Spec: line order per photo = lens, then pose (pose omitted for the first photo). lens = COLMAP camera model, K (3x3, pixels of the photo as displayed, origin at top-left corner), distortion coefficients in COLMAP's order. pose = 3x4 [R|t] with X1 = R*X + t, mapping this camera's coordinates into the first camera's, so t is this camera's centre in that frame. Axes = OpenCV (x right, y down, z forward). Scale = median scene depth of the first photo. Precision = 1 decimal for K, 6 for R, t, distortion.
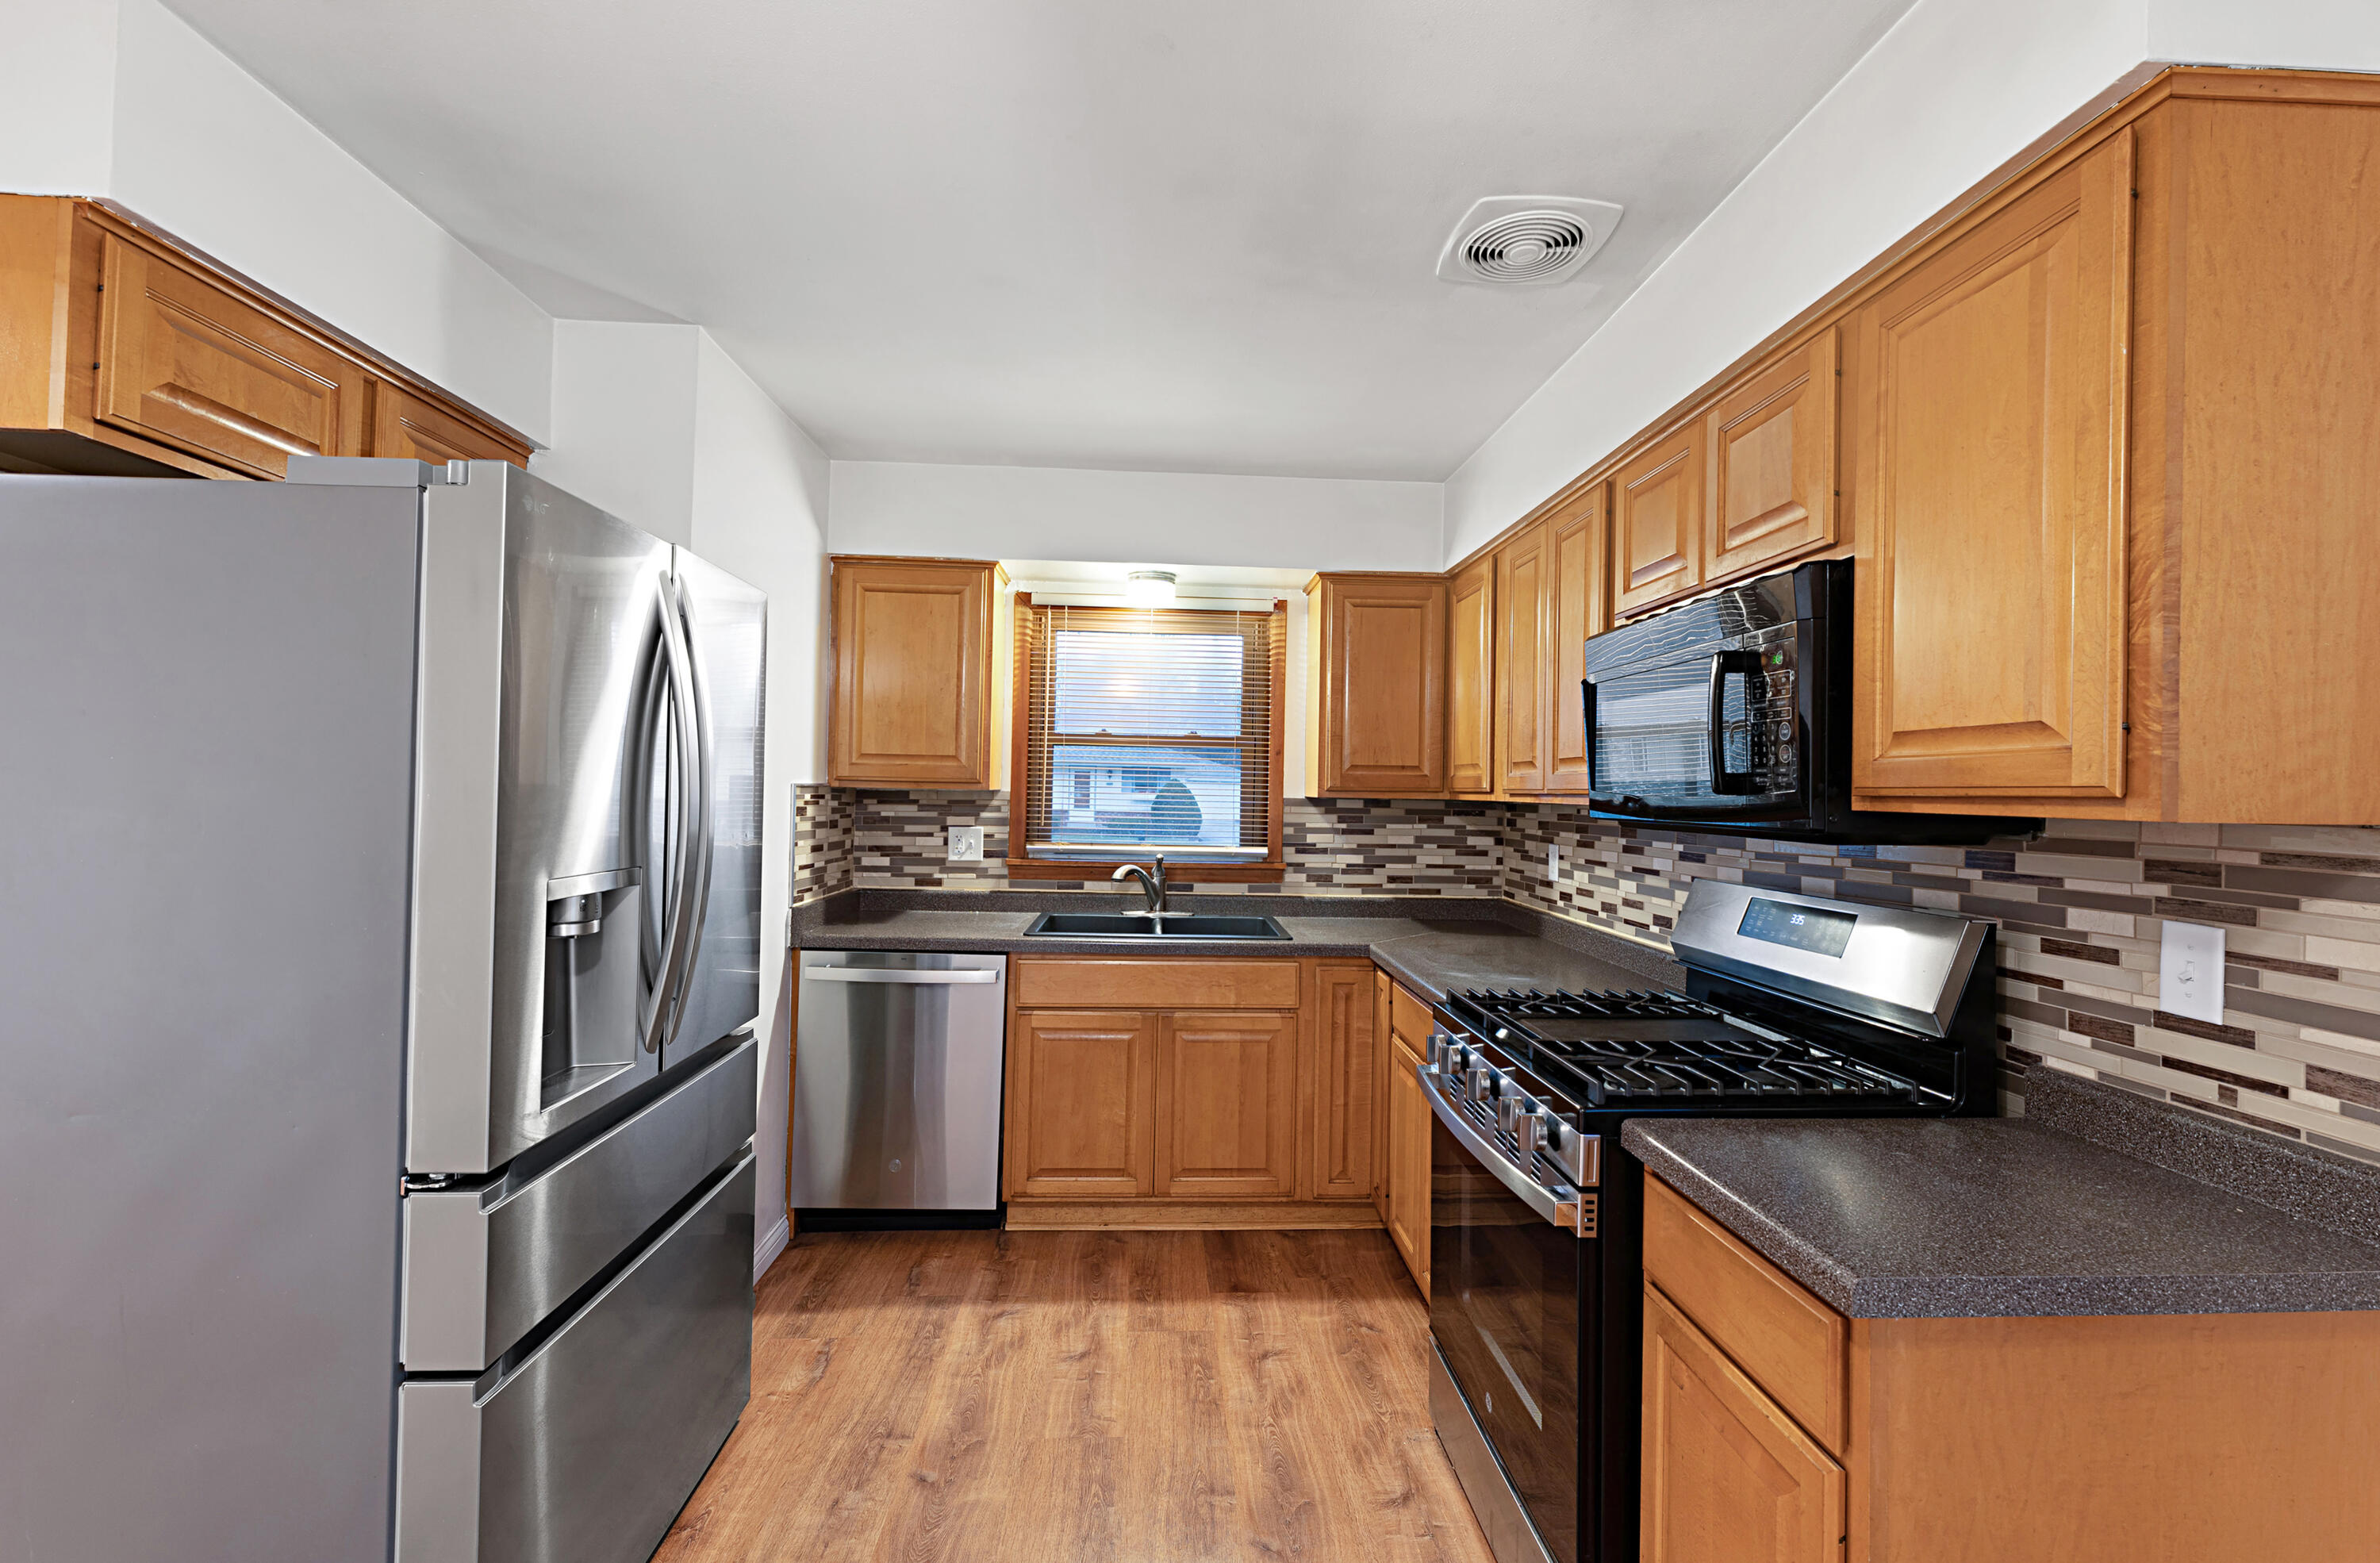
lens RADIAL K [[1072.0, 0, 1199.4], [0, 1072.0, 771.0], [0, 0, 1]] dist [-0.000483, 0.000197]
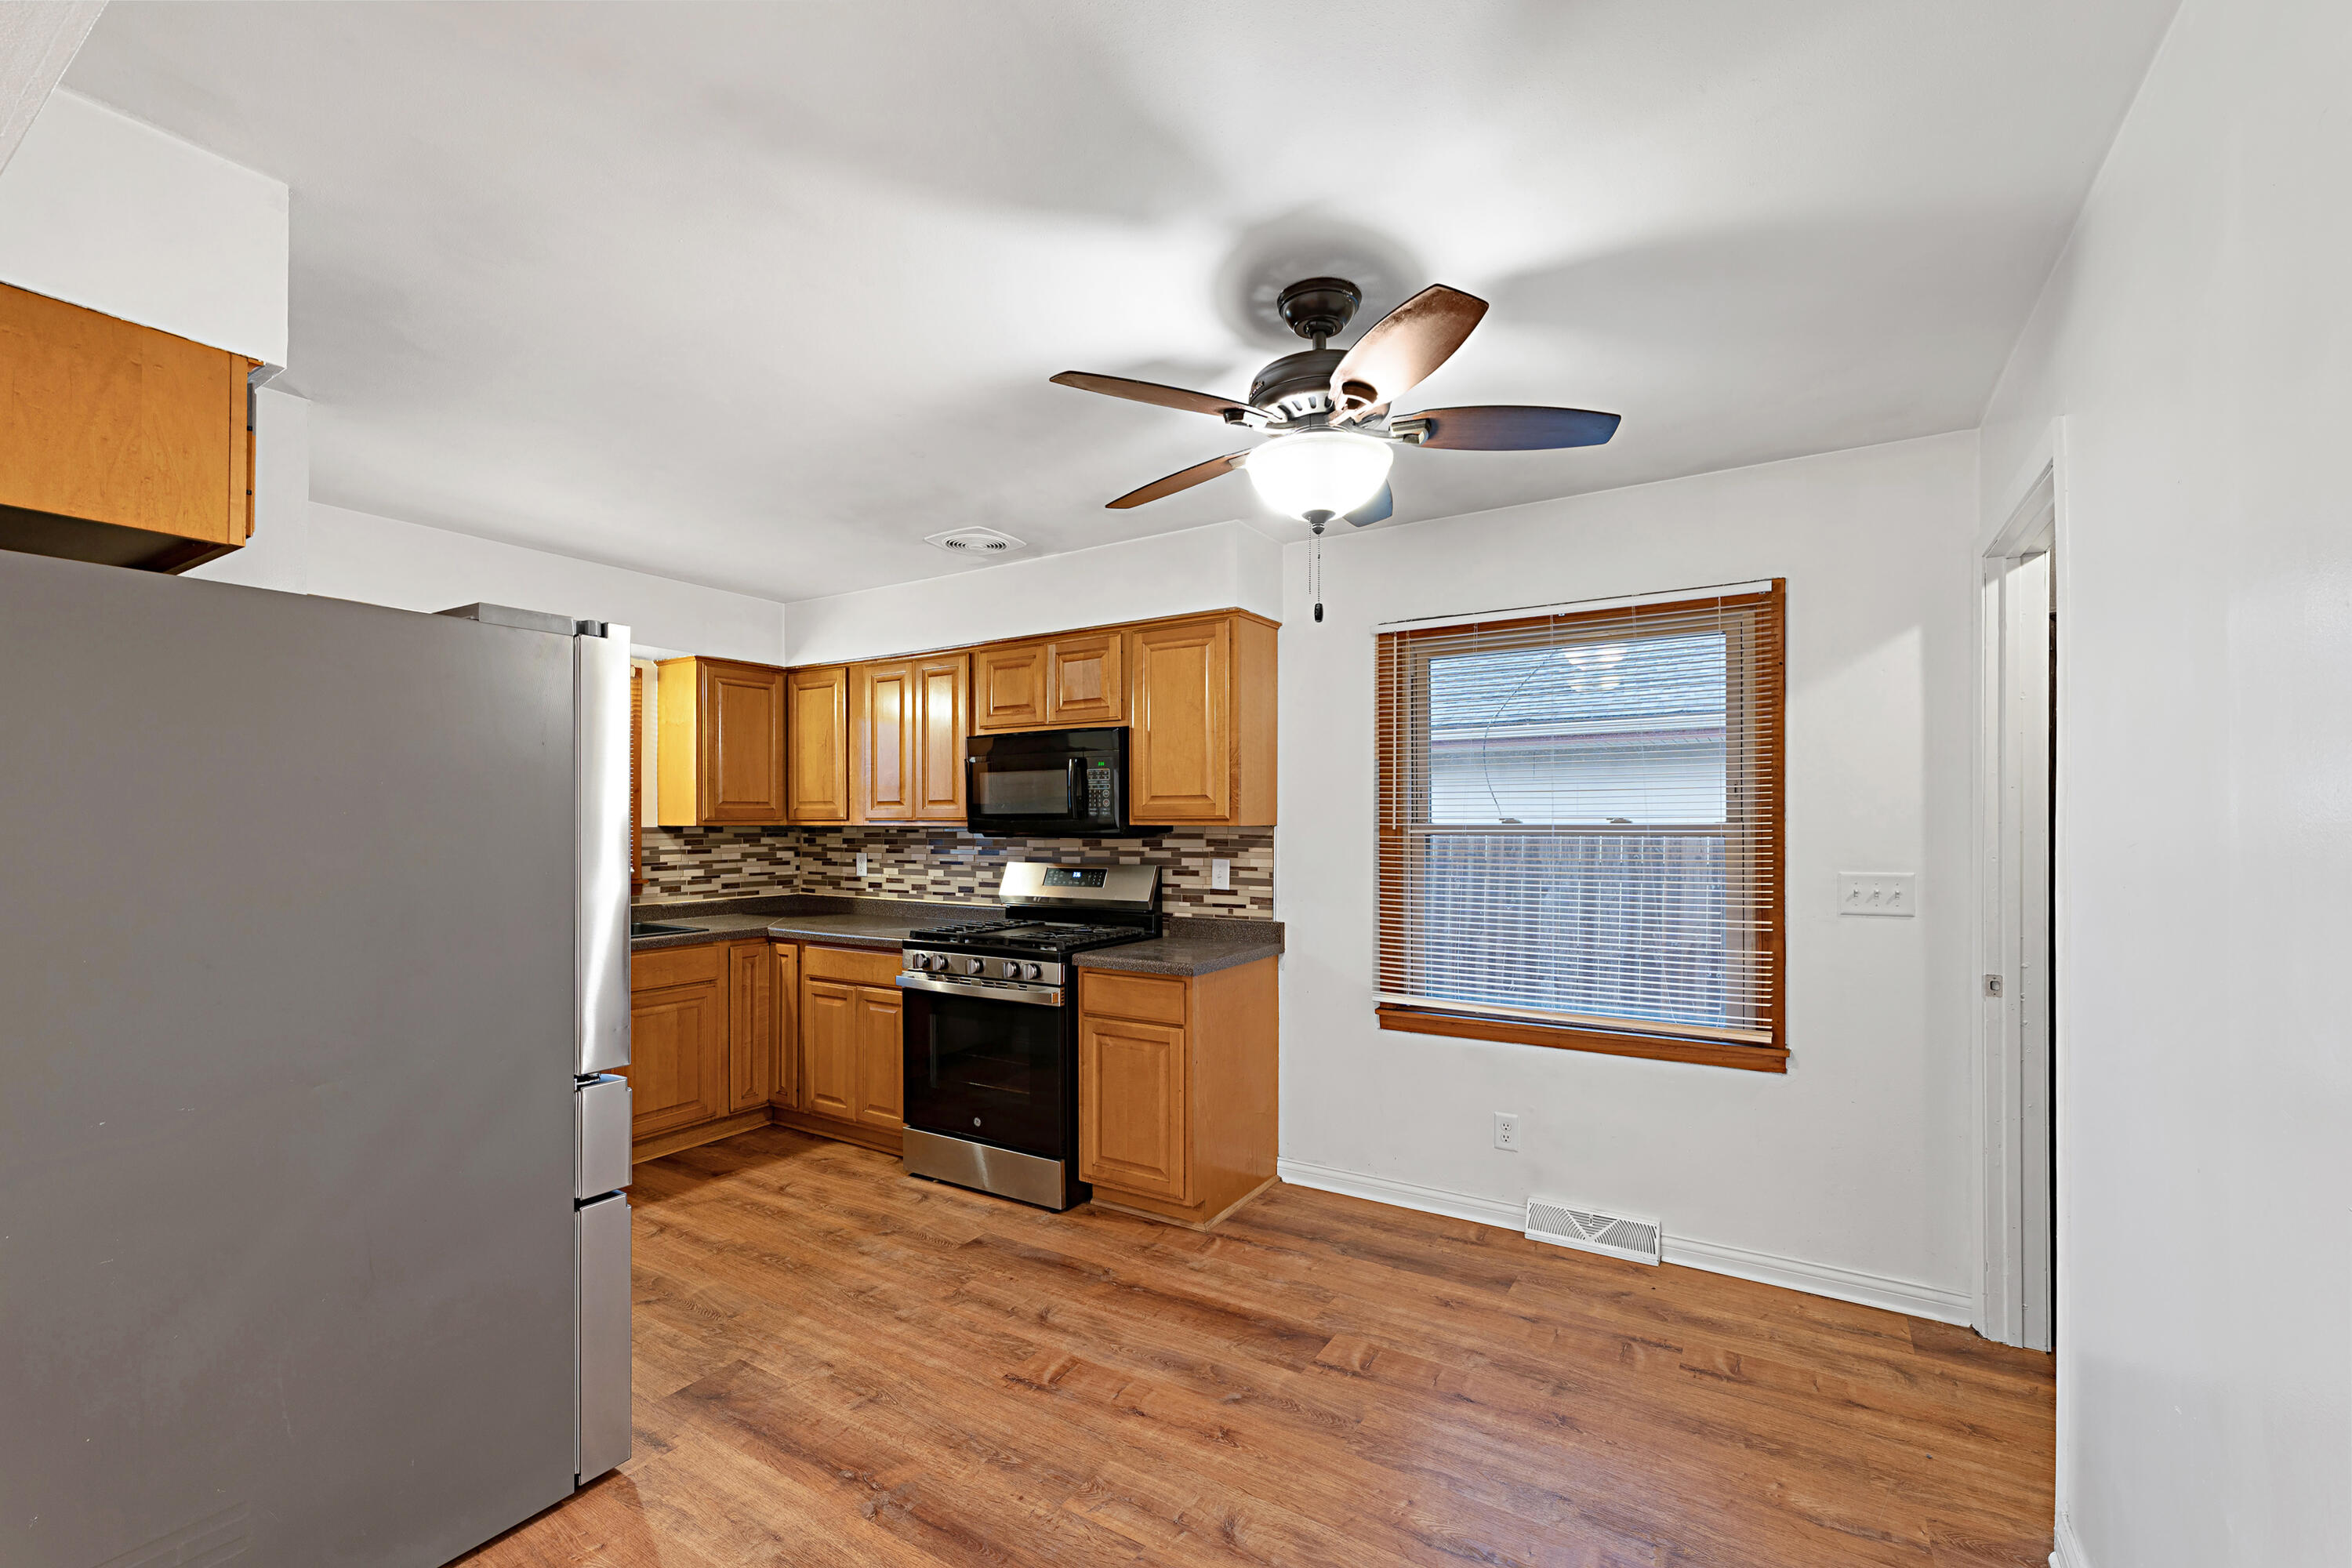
lens RADIAL K [[972.9, 0, 1237.6], [0, 972.9, 814.6], [0, 0, 1]] dist [0.015227, 0.000048]
pose [[0.549364, -0.012360, 0.835492, -0.592354], [-0.004125, 0.999838, 0.017503, -0.014838], [-0.835573, -0.013062, 0.549224, -0.247301]]
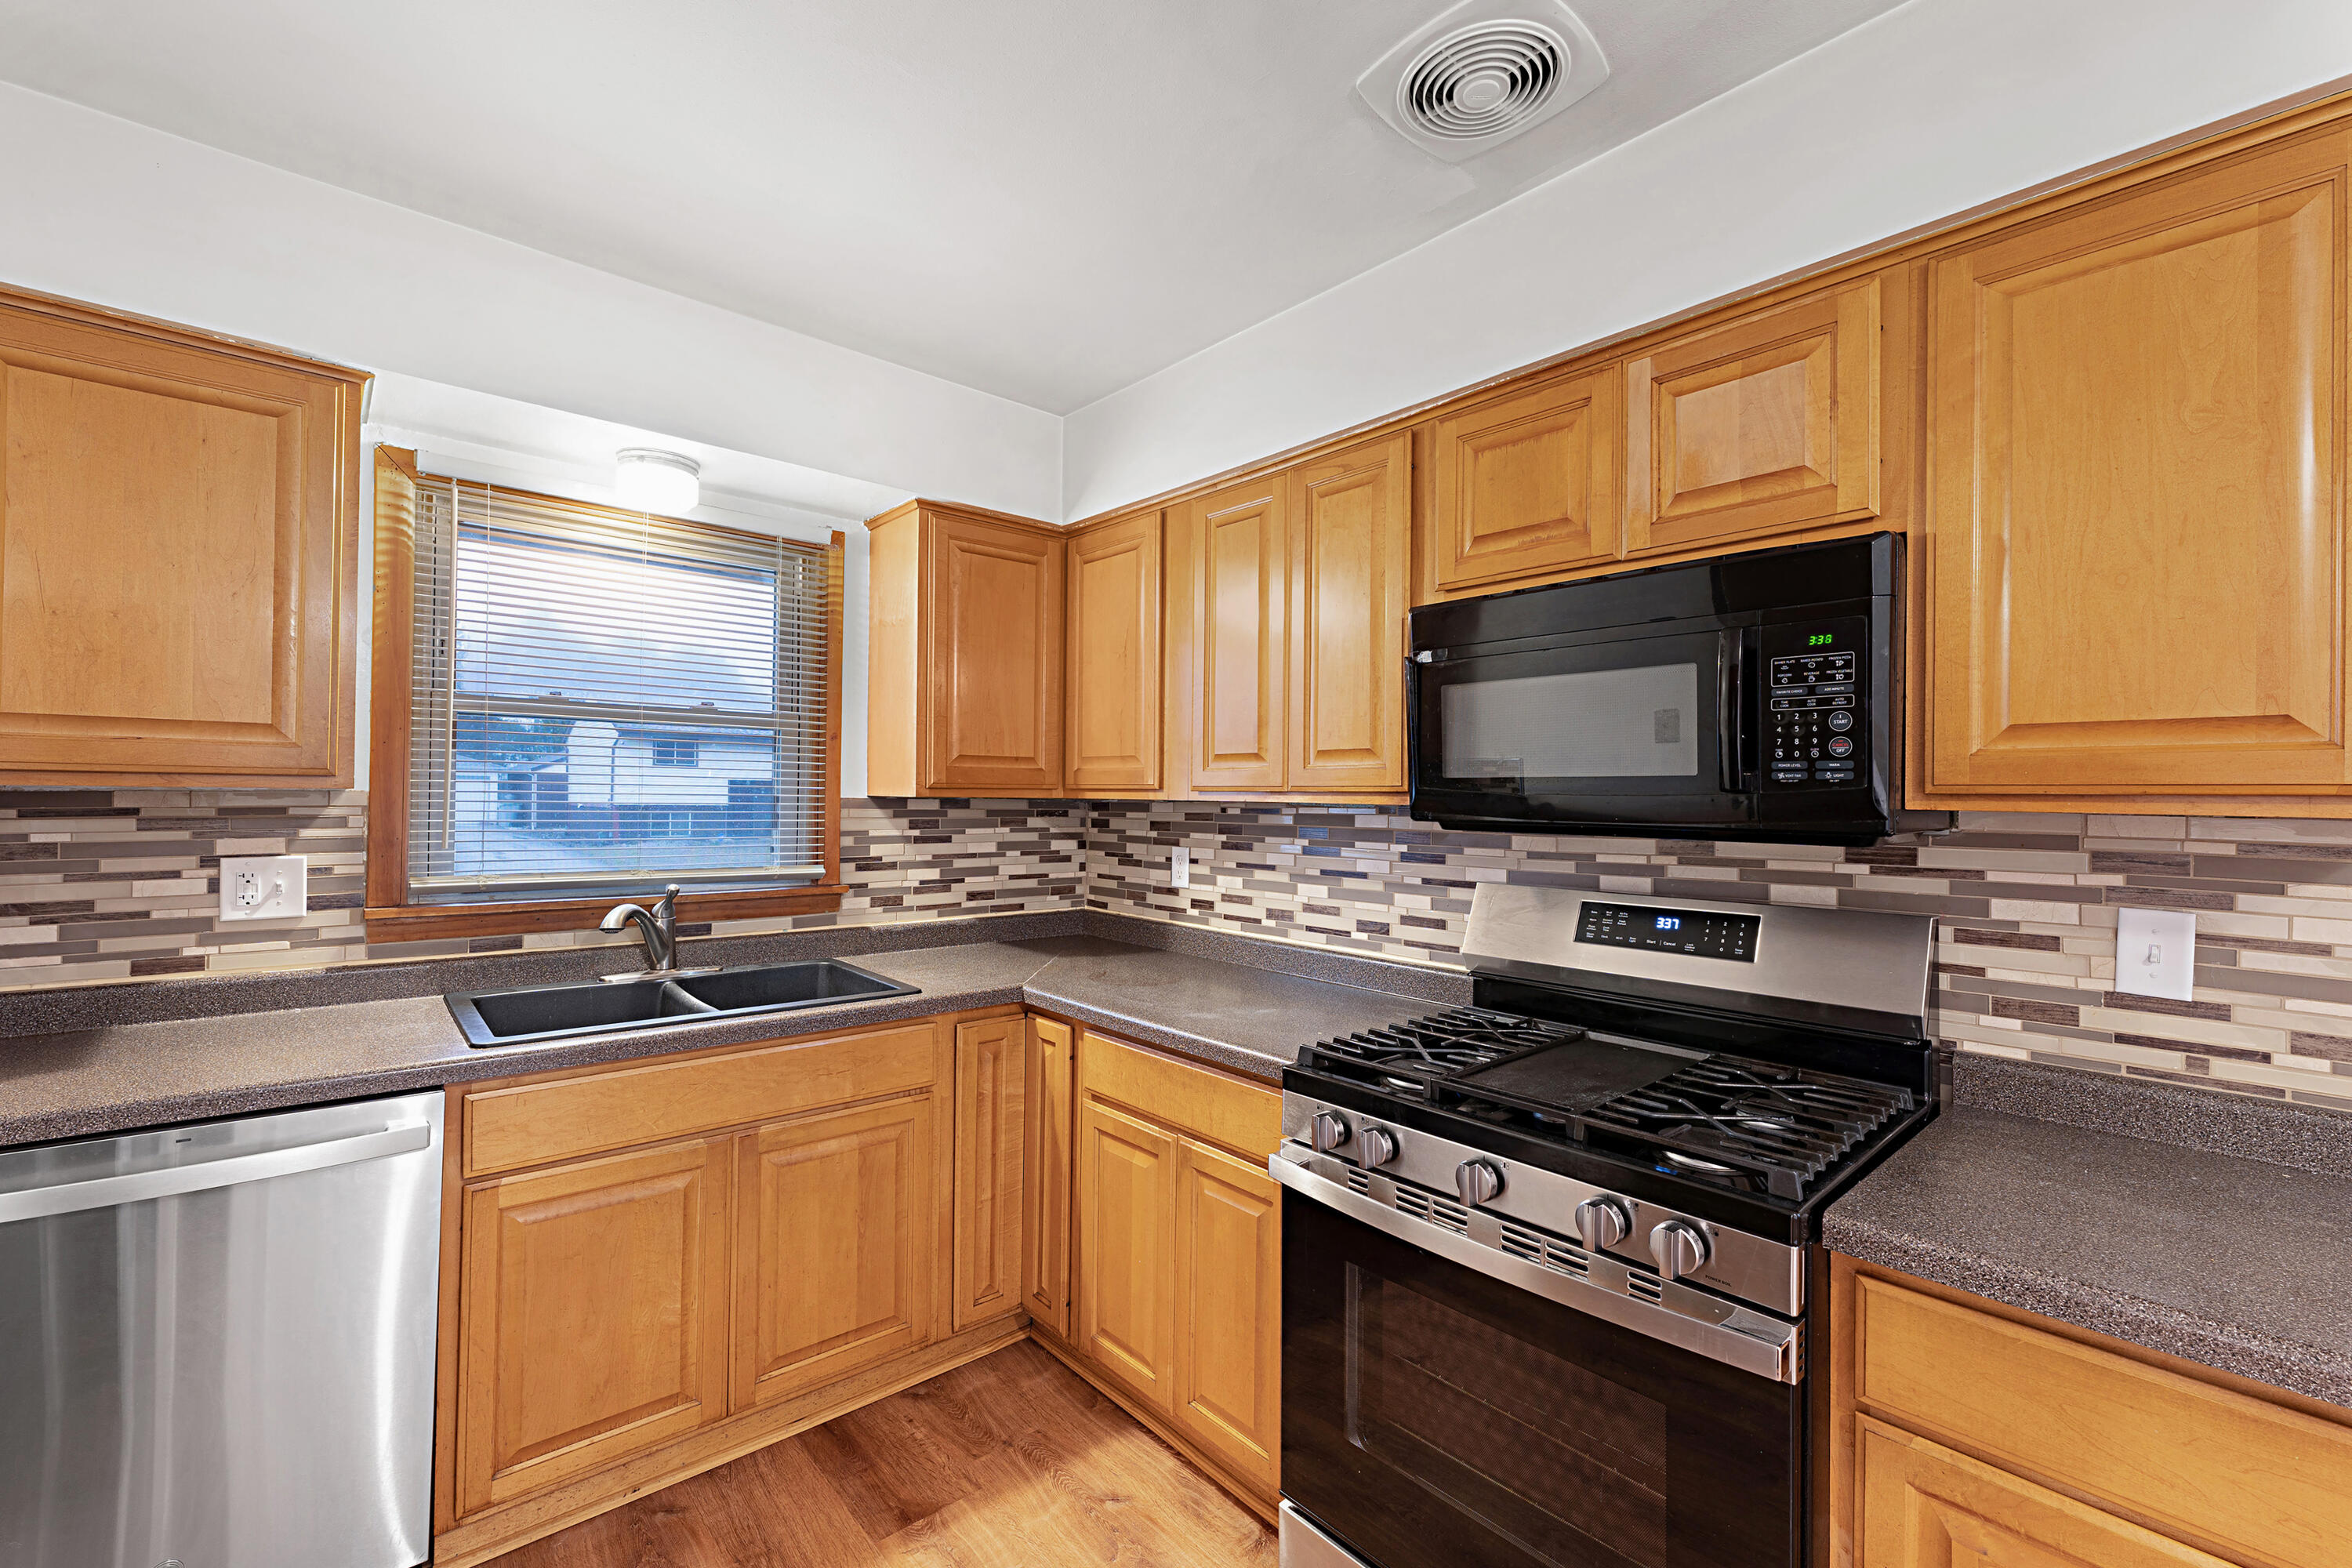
lens RADIAL K [[1012.0, 0, 1225.0], [0, 1012.0, 788.4], [0, 0, 1]] dist [-0.000315, 0.000246]
pose [[0.775193, -0.003820, 0.631712, -0.192478], [-0.009358, 0.999803, 0.017530, 0.004303], [-0.631655, -0.019501, 0.775005, 0.342038]]
